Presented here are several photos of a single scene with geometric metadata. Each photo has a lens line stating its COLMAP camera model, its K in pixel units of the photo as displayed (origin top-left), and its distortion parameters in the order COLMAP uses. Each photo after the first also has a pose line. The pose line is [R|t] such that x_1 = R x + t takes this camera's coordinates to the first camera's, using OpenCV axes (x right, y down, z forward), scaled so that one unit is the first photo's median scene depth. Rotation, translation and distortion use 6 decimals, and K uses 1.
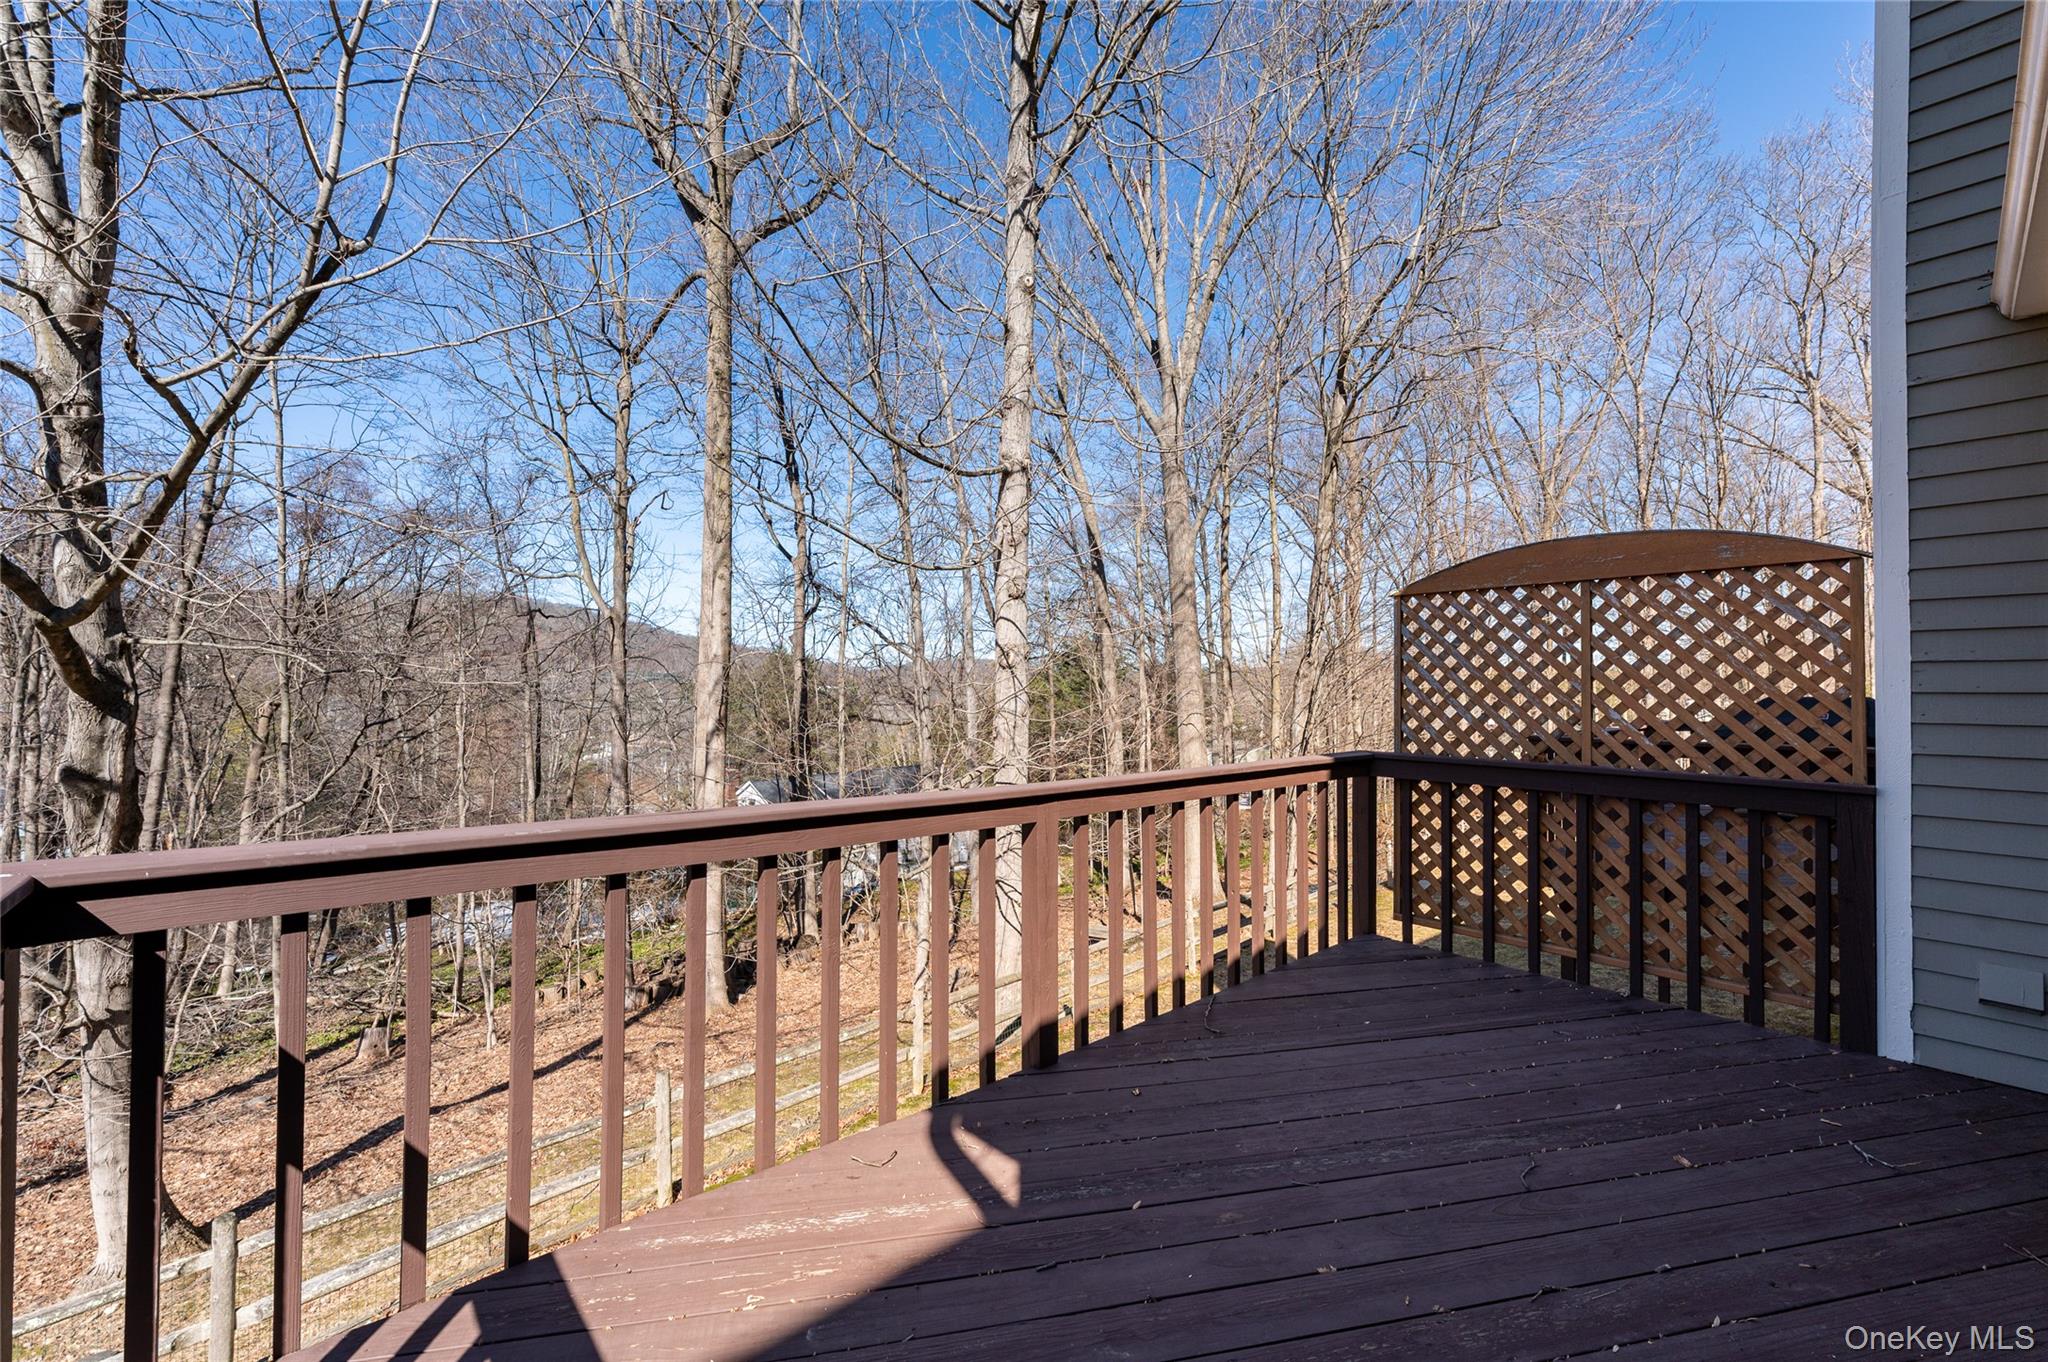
lens RADIAL K [[826.1, 0, 1019.4], [0, 826.1, 667.8], [0, 0, 1]] dist [0.017119, -0.000153]
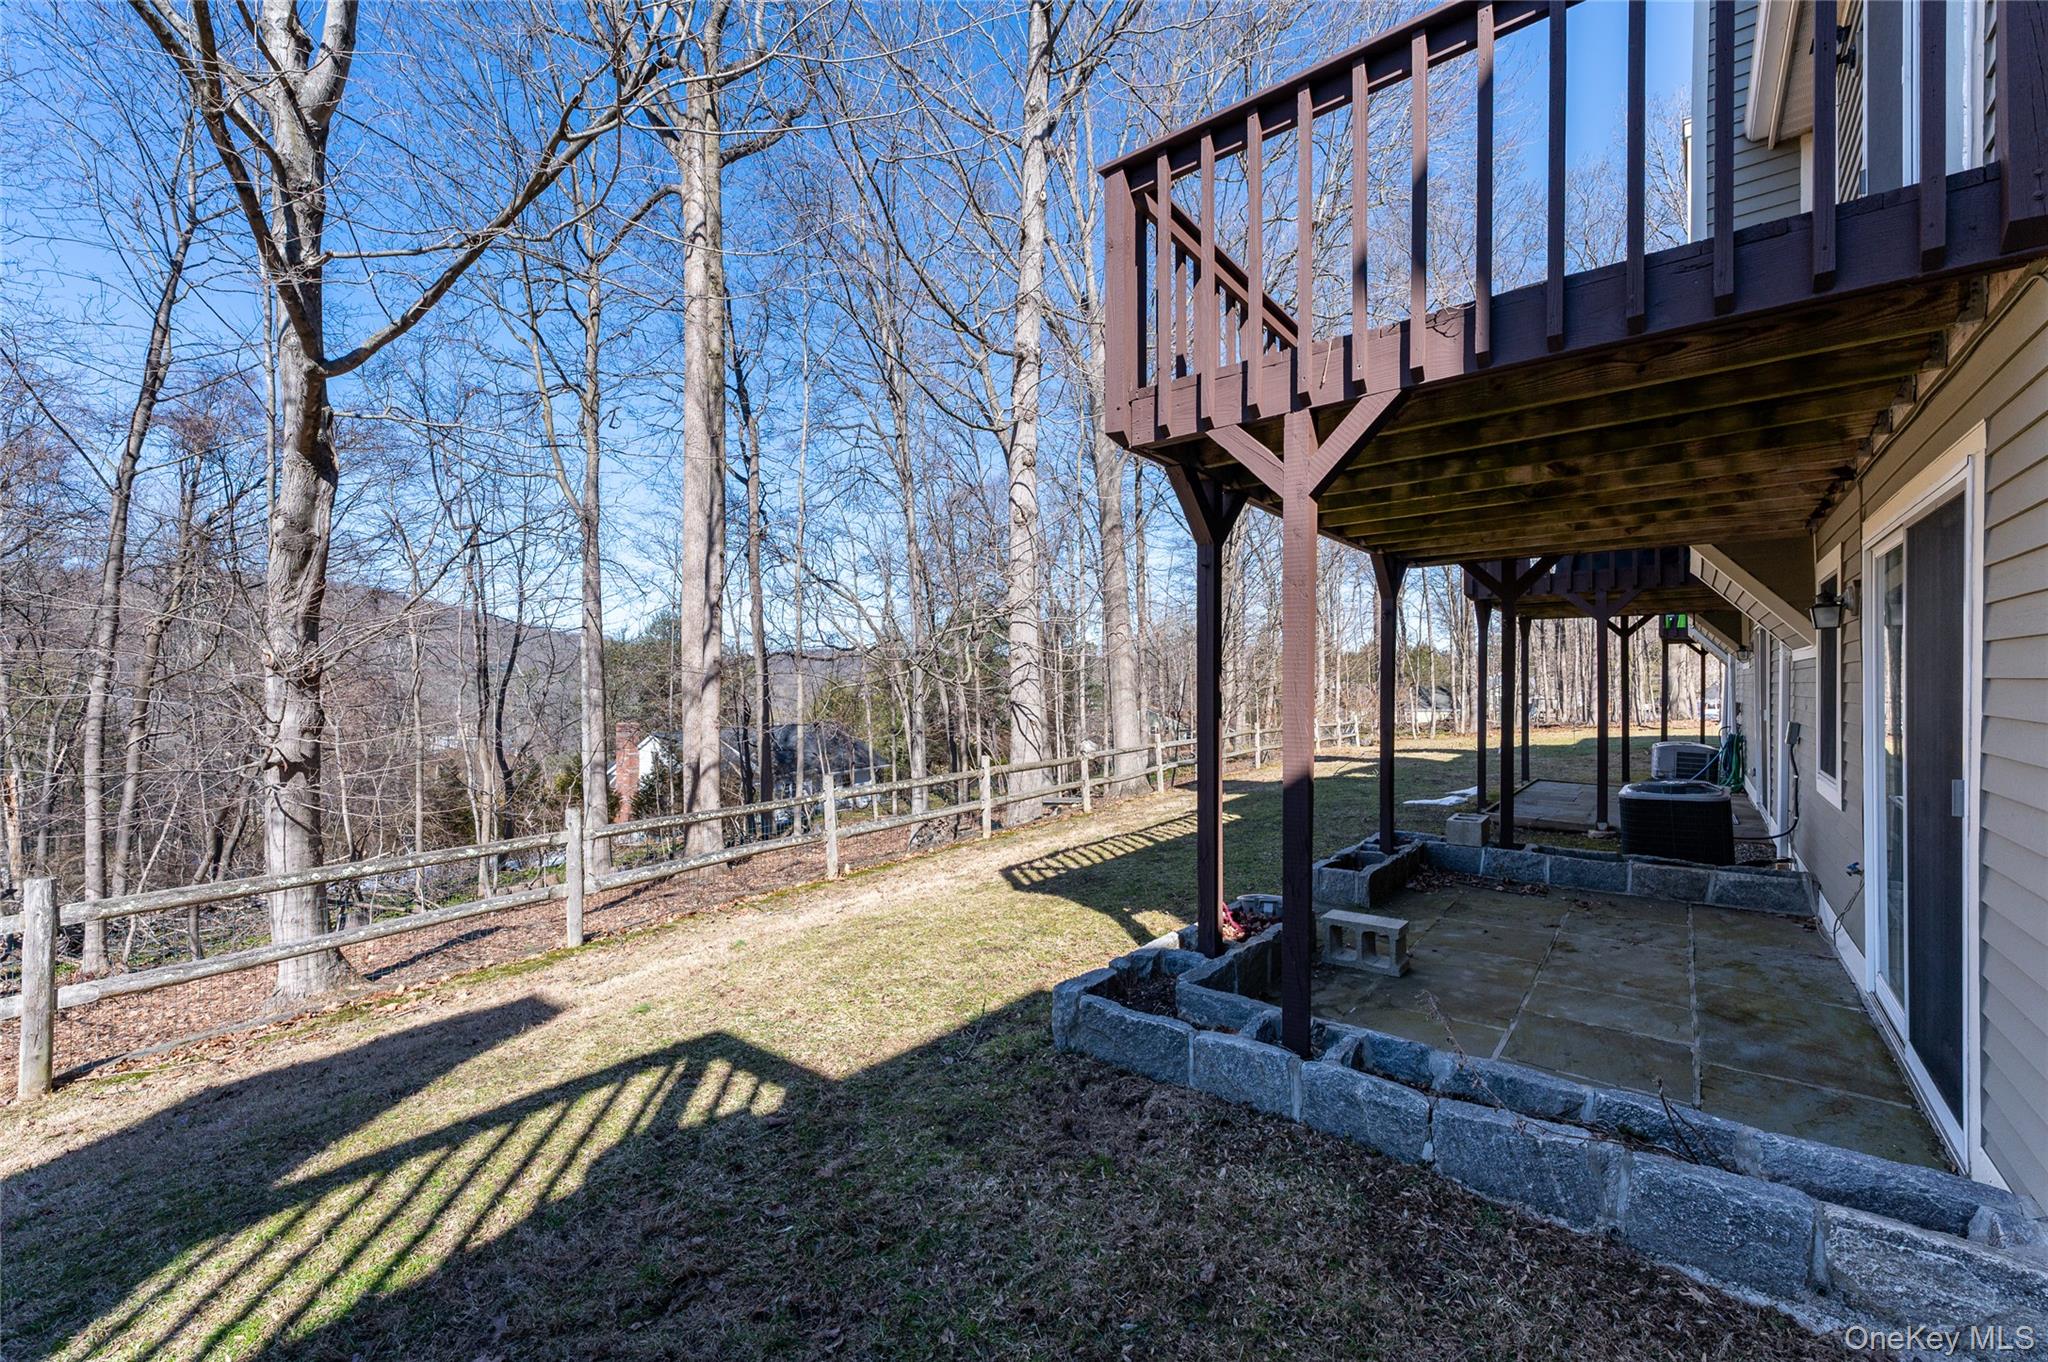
lens RADIAL K [[814.9, 0, 1024.0], [0, 814.9, 681.0], [0, 0, 1]] dist [-0.000672, 0.000104]
pose [[0.984588, -0.007692, 0.174721, -0.321714], [0.003713, 0.999727, 0.023085, 0.290045], [-0.174851, -0.022081, 0.984347, -0.233147]]
